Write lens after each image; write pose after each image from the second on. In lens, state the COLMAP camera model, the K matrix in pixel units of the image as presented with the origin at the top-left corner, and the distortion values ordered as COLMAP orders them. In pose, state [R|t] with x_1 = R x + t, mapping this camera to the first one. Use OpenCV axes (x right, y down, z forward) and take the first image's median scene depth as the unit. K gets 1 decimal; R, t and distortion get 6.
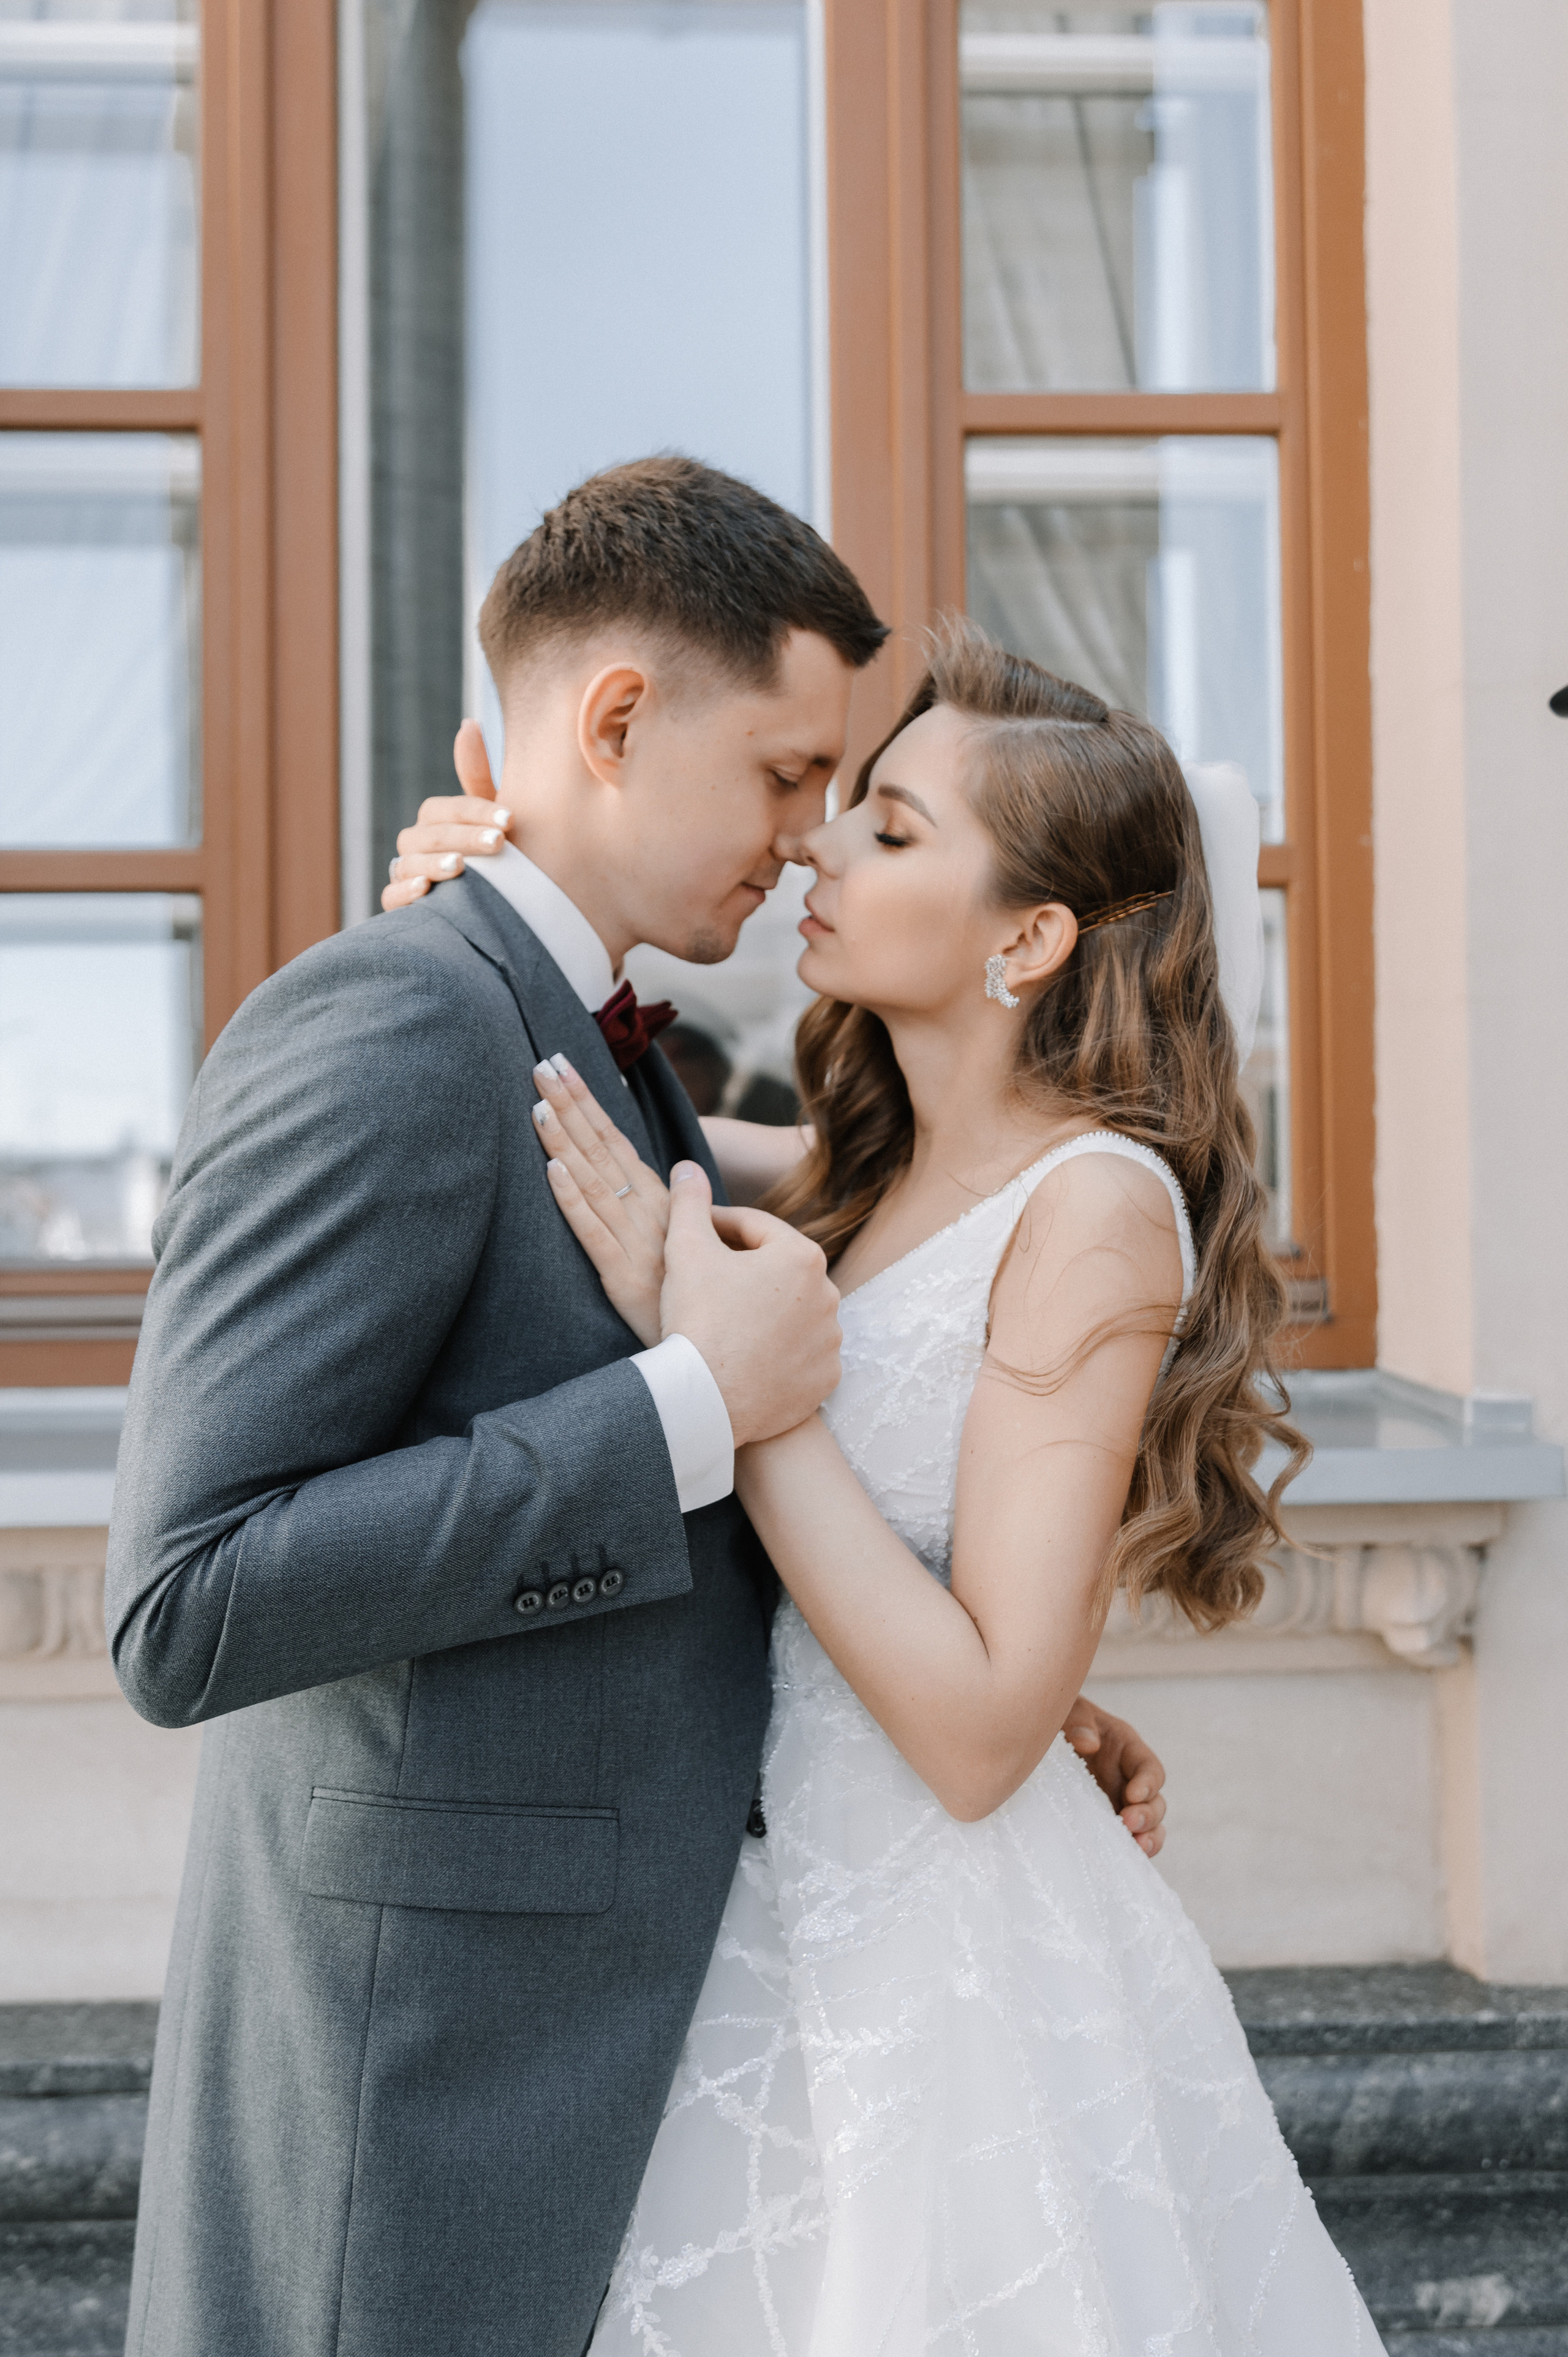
lens RADIAL K [[2112.9, 0, 800.9], [0, 2112.9, 1146.1], [0, 0, 1]] dist [-0.005900, 0.002411]
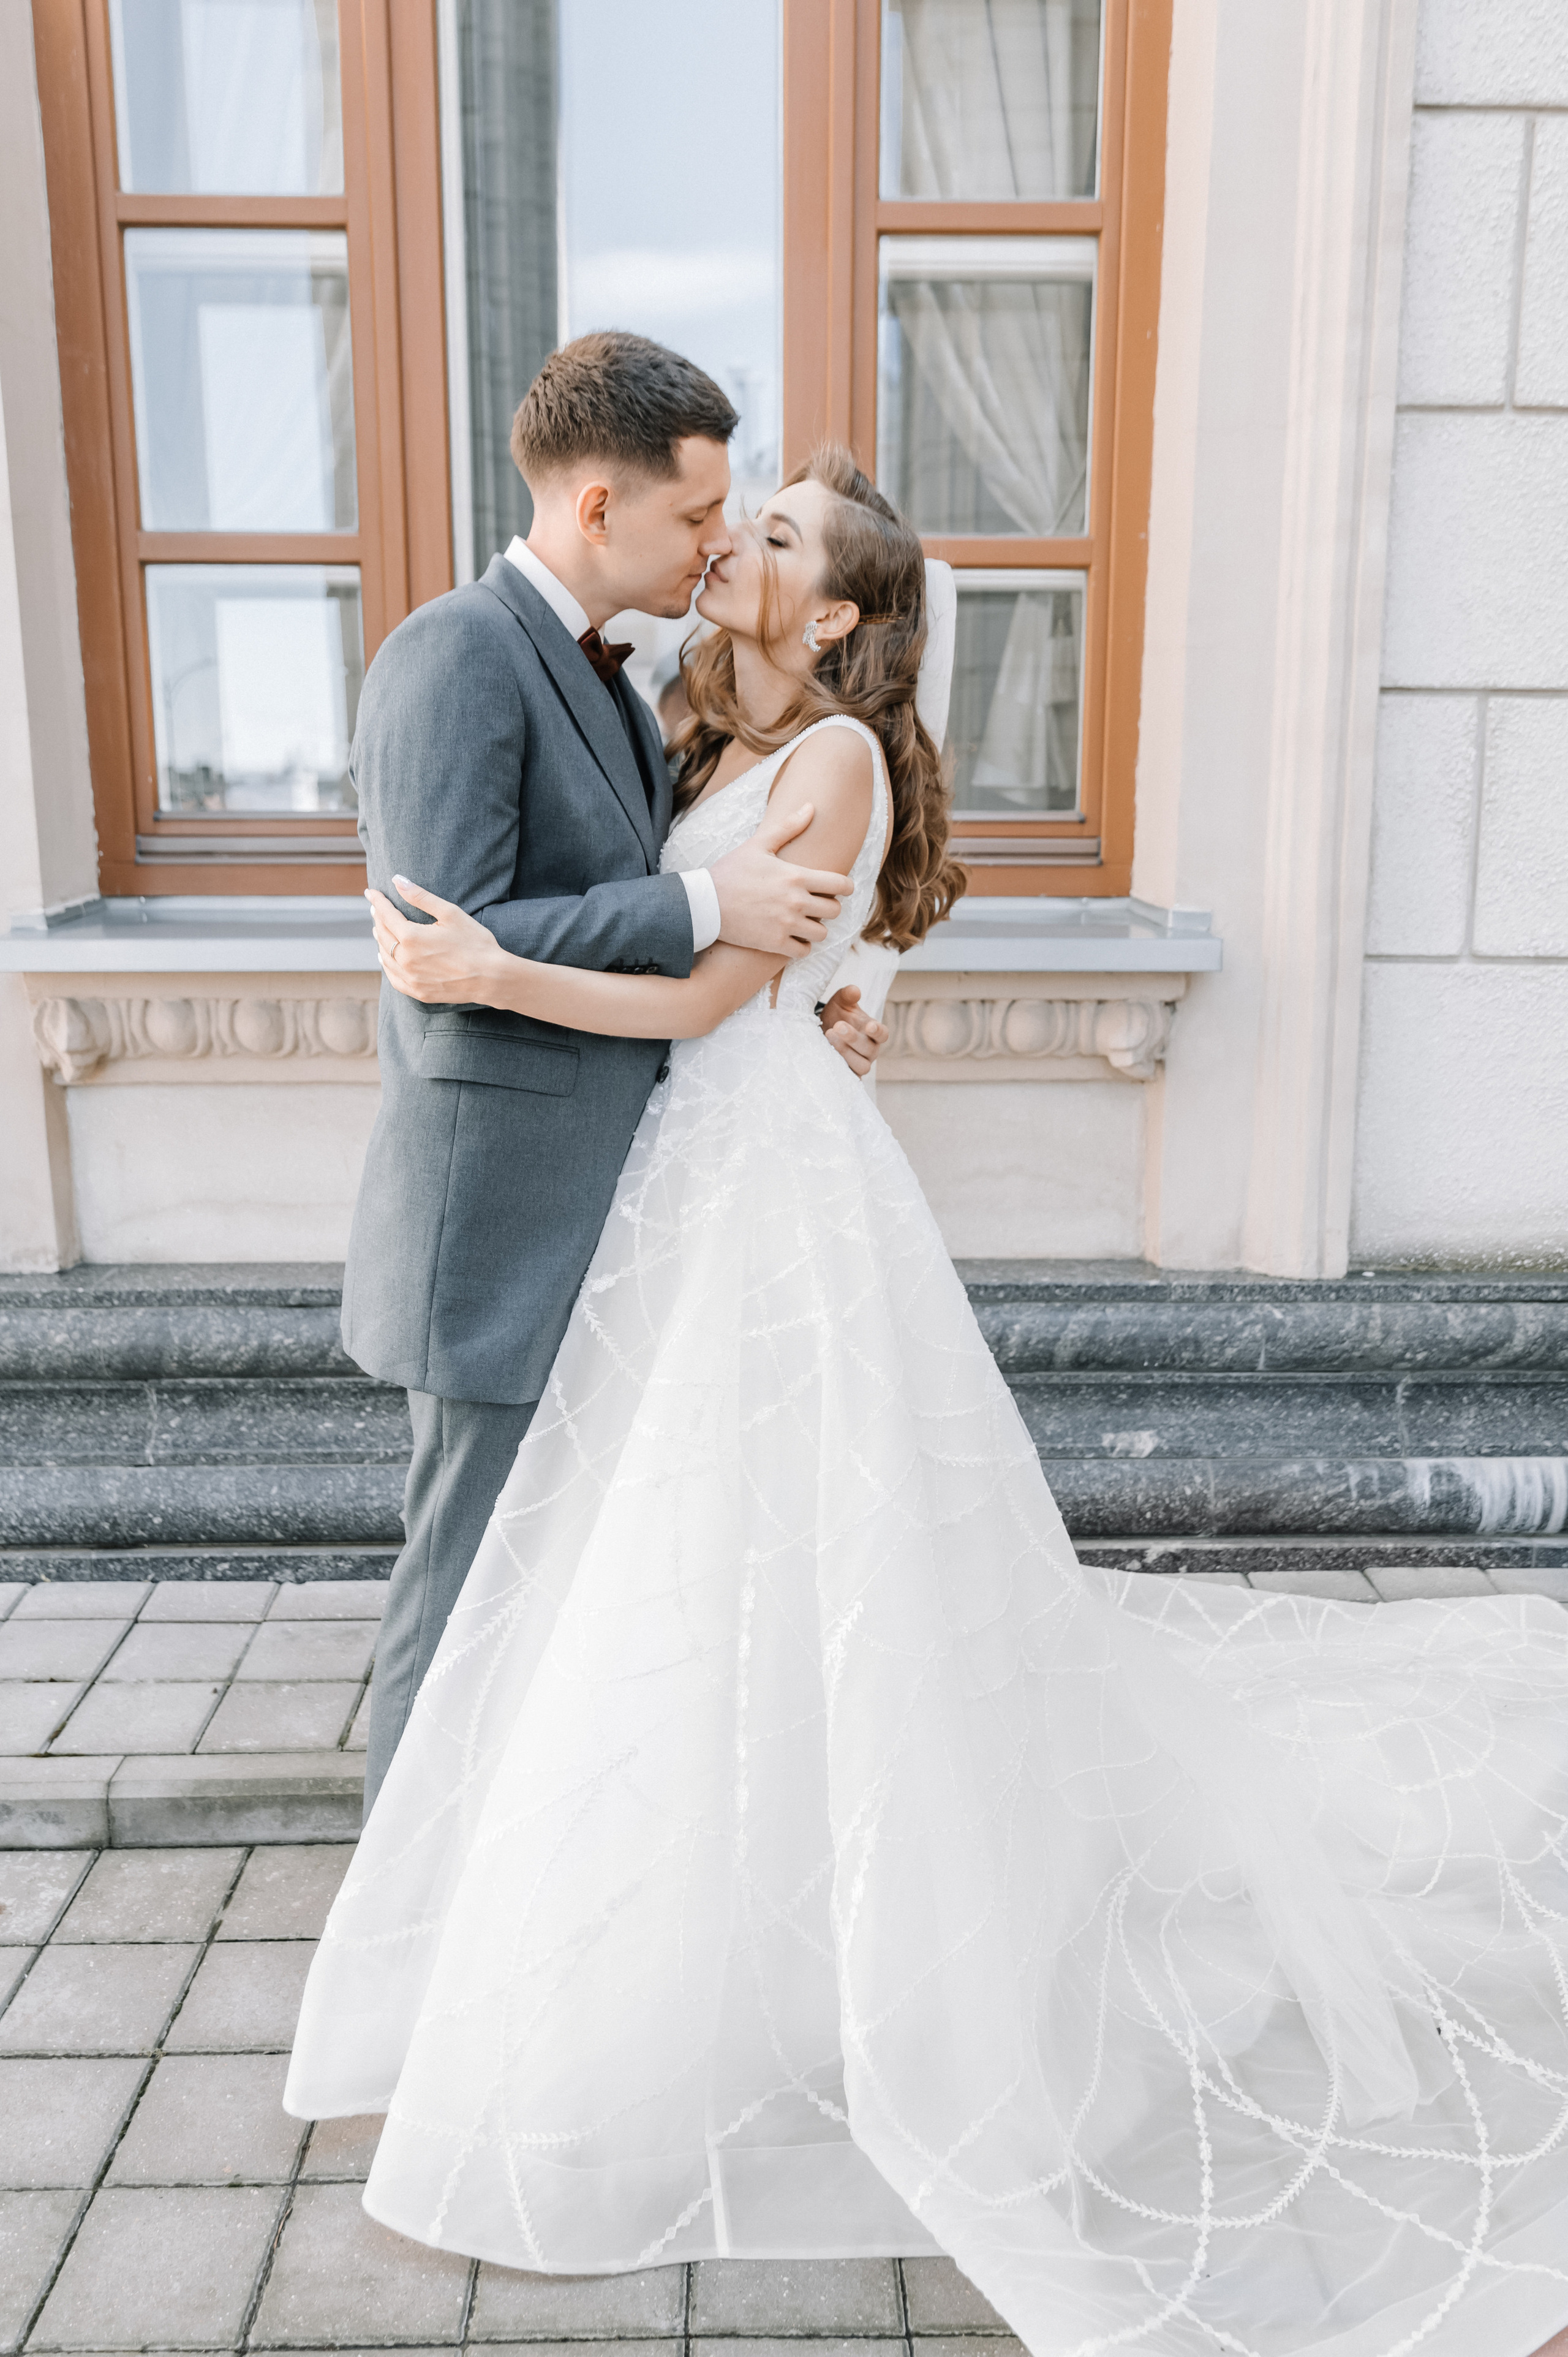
lens RADIAL K [[1830.7, 0, 784.0], [0, 1830.7, 1178.5], [0, 0, 1]] dist [-0.002026, -0.000184]
pose [[0.998857, 0.021923, -0.042479, 0.094163], [-0.012682, 0.978327, 0.206679, 0.039090], [0.046090, -0.205904, 0.977486, -0.403306]]
